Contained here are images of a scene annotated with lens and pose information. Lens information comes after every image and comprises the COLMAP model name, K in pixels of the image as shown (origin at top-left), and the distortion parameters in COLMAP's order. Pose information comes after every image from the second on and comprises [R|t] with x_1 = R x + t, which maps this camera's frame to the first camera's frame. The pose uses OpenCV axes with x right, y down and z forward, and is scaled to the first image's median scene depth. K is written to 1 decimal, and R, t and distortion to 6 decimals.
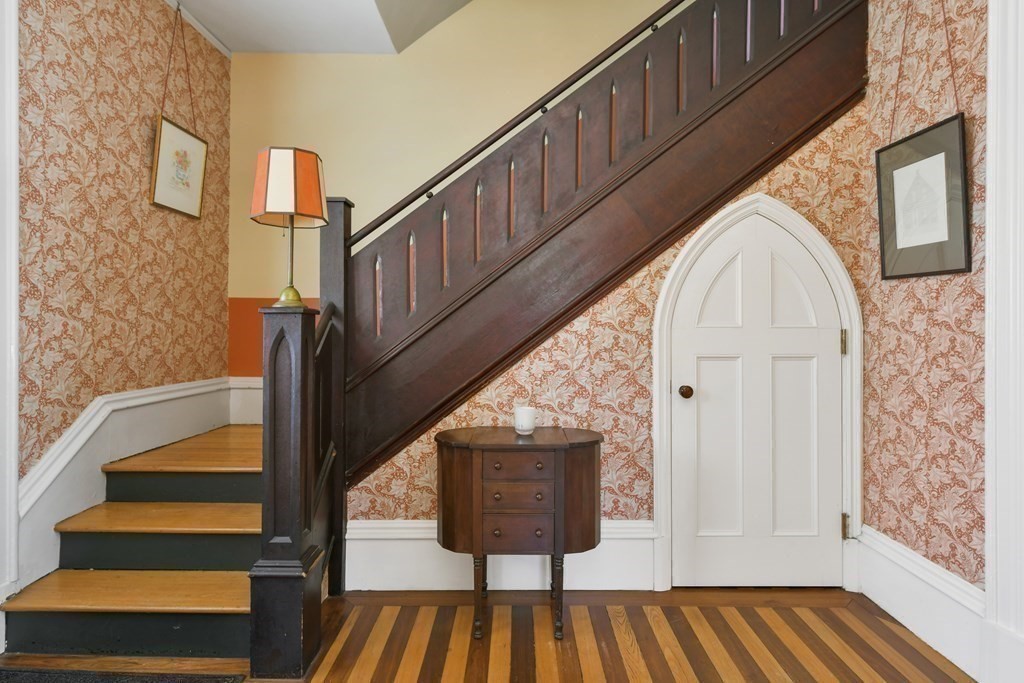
lens RADIAL K [[538.9, 0, 513.3], [0, 538.9, 333.1], [0, 0, 1]] dist [0.004372, -0.000012]
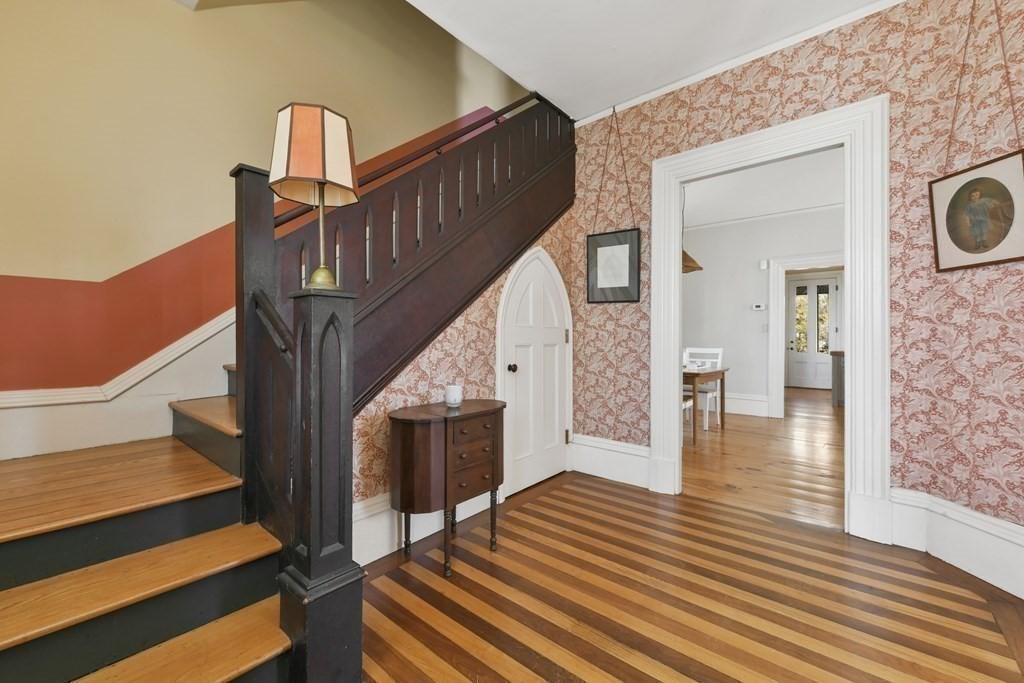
lens RADIAL K [[409.9, 0, 508.7], [0, 409.9, 342.6], [0, 0, 1]] dist [0.003216, -0.000098]
pose [[0.650097, -0.009461, 0.759792, -0.585121], [0.003213, 0.999948, 0.009702, 0.025424], [-0.759844, -0.003866, 0.650094, 0.255814]]
